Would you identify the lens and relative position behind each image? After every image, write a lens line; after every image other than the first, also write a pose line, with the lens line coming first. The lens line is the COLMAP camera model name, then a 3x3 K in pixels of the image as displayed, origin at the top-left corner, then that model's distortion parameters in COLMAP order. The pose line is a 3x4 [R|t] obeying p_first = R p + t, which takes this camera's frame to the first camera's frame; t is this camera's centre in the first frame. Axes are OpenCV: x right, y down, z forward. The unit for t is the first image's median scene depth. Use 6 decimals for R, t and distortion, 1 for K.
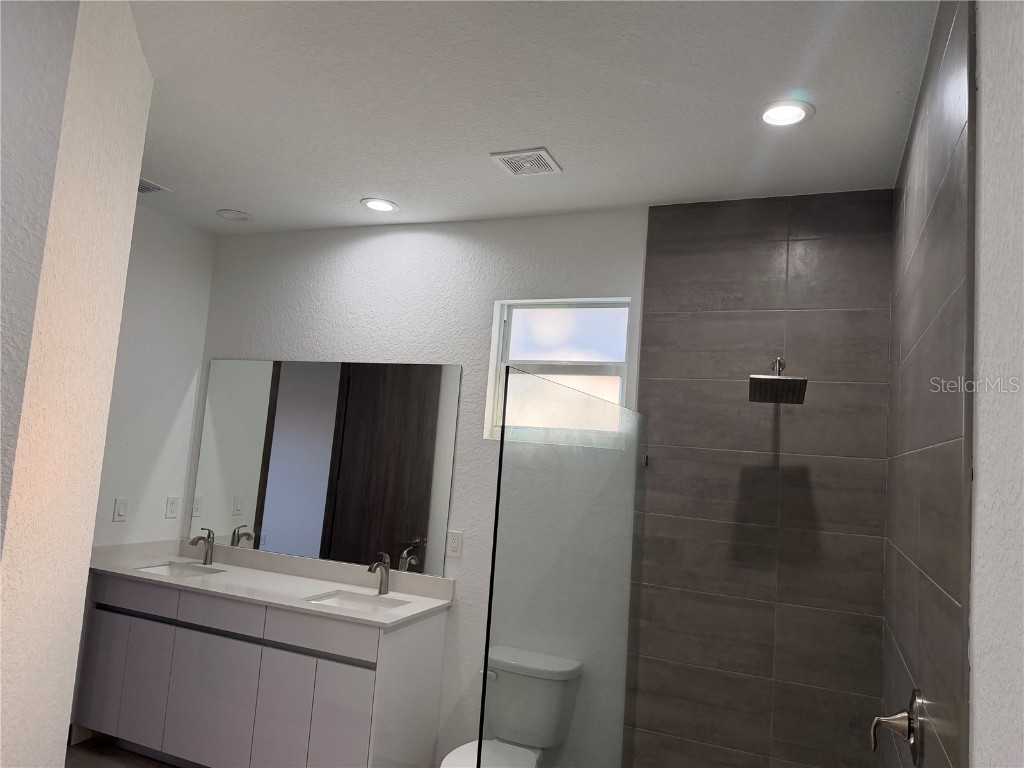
lens RADIAL K [[716.7, 0, 505.6], [0, 716.7, 390.1], [0, 0, 1]] dist [0.132347, -0.219691]
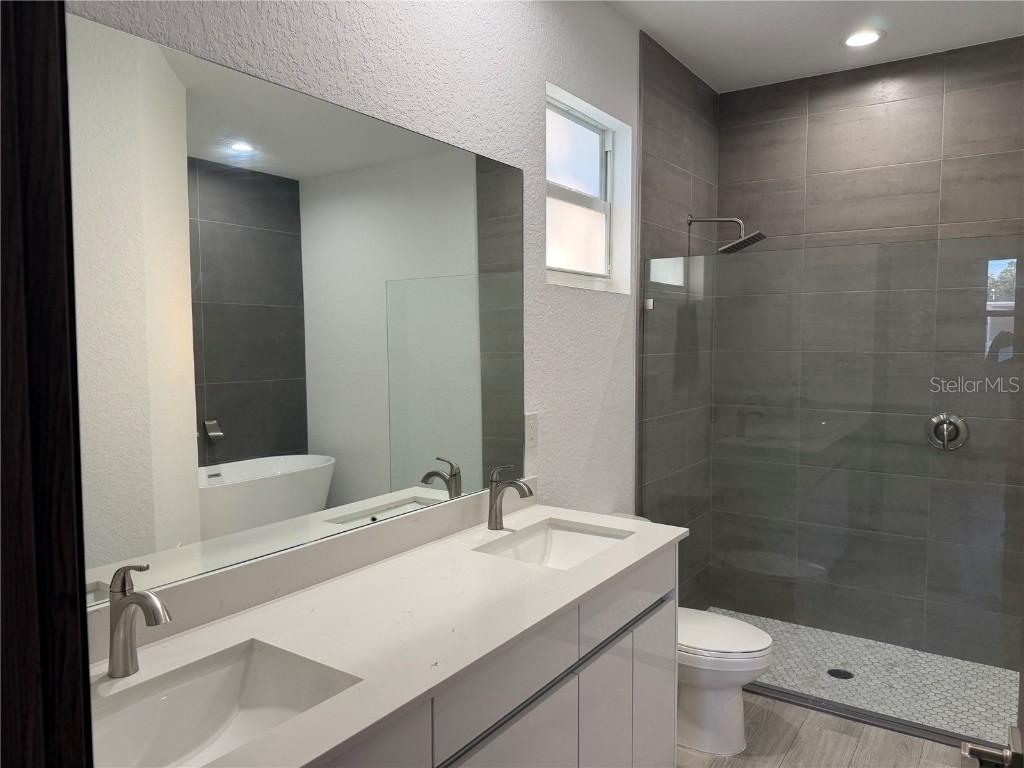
lens RADIAL K [[716.7, 0, 505.6], [0, 716.7, 390.1], [0, 0, 1]] dist [0.132347, -0.219691]
pose [[0.199630, -0.151173, 0.968140, -0.838486], [-0.068549, 0.983452, 0.167699, 0.058557], [-0.977471, -0.099843, 0.185963, 0.976382]]
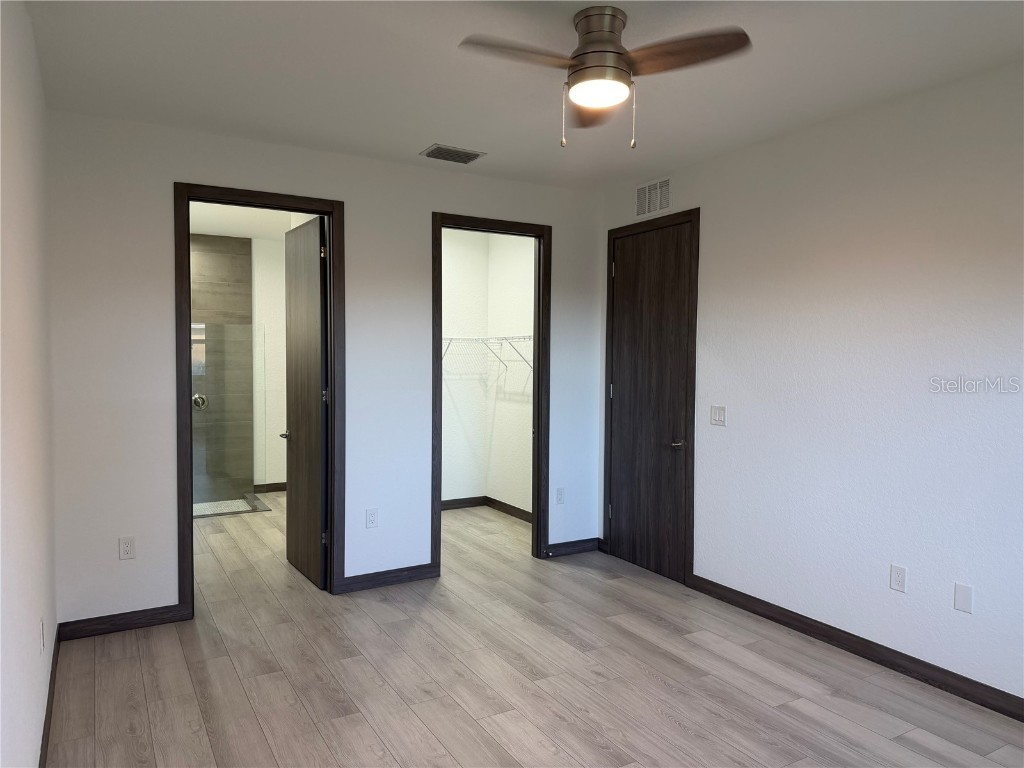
lens RADIAL K [[722.0, 0, 512.0], [0, 722.0, 384.0], [0, 0, 1]] dist [0.036305, -0.050545]
pose [[-0.800437, -0.107729, 0.589657, -1.900299], [-0.124392, 0.992156, 0.012407, 0.034442], [-0.586368, -0.063417, -0.807558, 1.850273]]
